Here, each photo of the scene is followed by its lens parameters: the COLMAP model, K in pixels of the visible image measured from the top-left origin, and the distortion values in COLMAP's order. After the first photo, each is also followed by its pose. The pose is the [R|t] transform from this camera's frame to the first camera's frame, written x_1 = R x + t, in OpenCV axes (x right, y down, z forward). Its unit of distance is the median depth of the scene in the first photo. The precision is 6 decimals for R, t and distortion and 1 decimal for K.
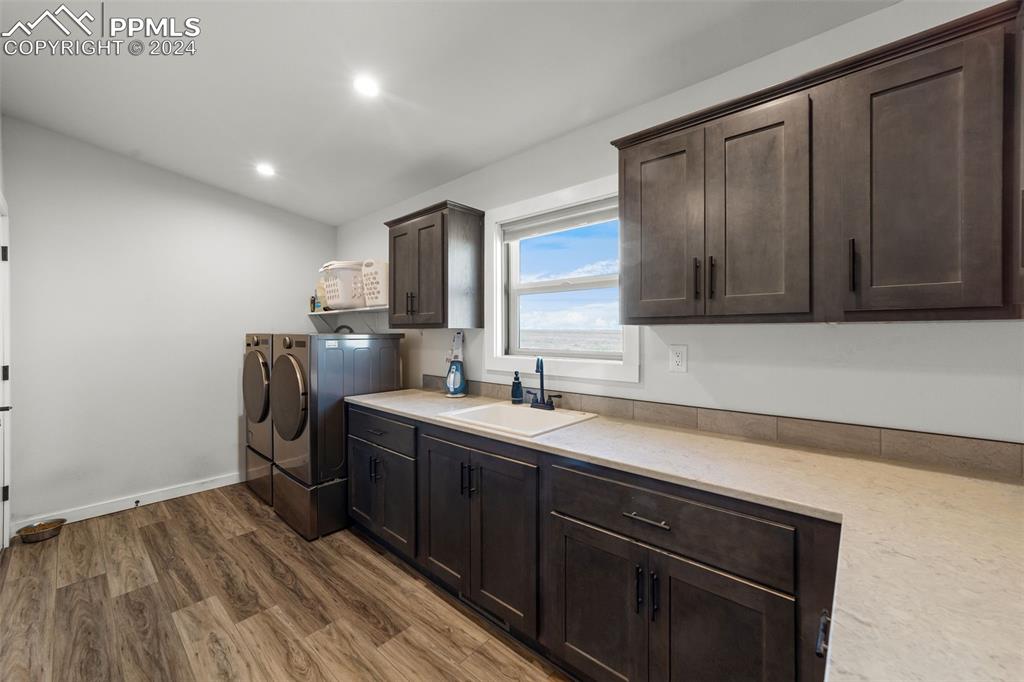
lens RADIAL K [[390.2, 0, 510.8], [0, 390.2, 337.4], [0, 0, 1]] dist [-0.009965, 0.004830]
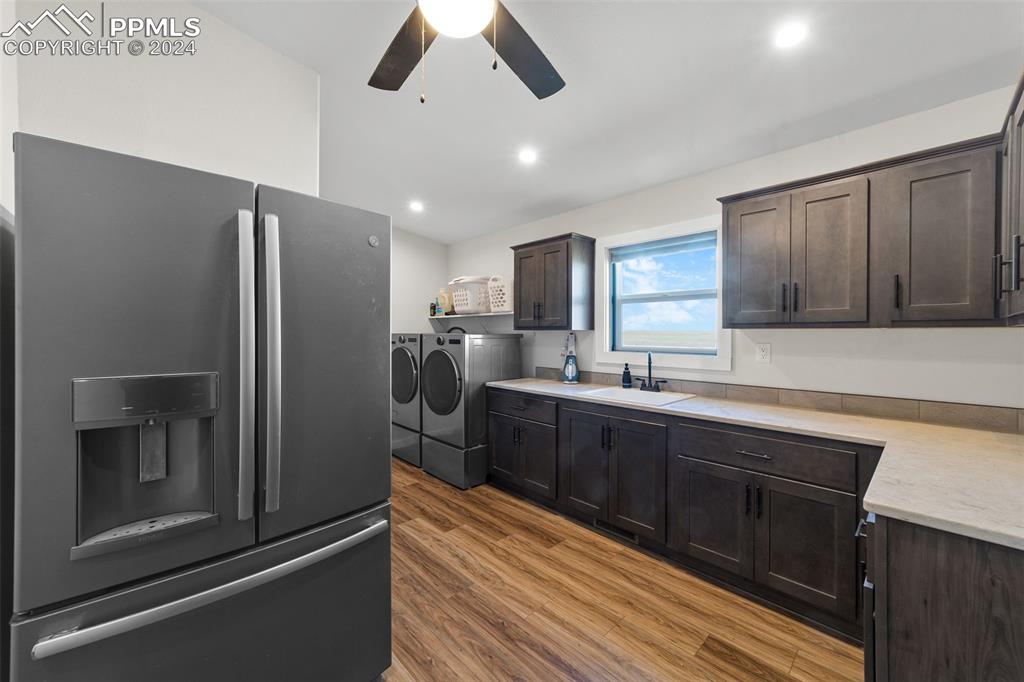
lens RADIAL K [[390.2, 0, 513.2], [0, 390.2, 339.2], [0, 0, 1]] dist [-0.009965, 0.004830]
pose [[0.996306, 0.003356, -0.085806, -0.308663], [-0.002904, 0.999981, 0.005399, 0.000776], [0.085822, -0.005130, 0.996297, -0.407395]]
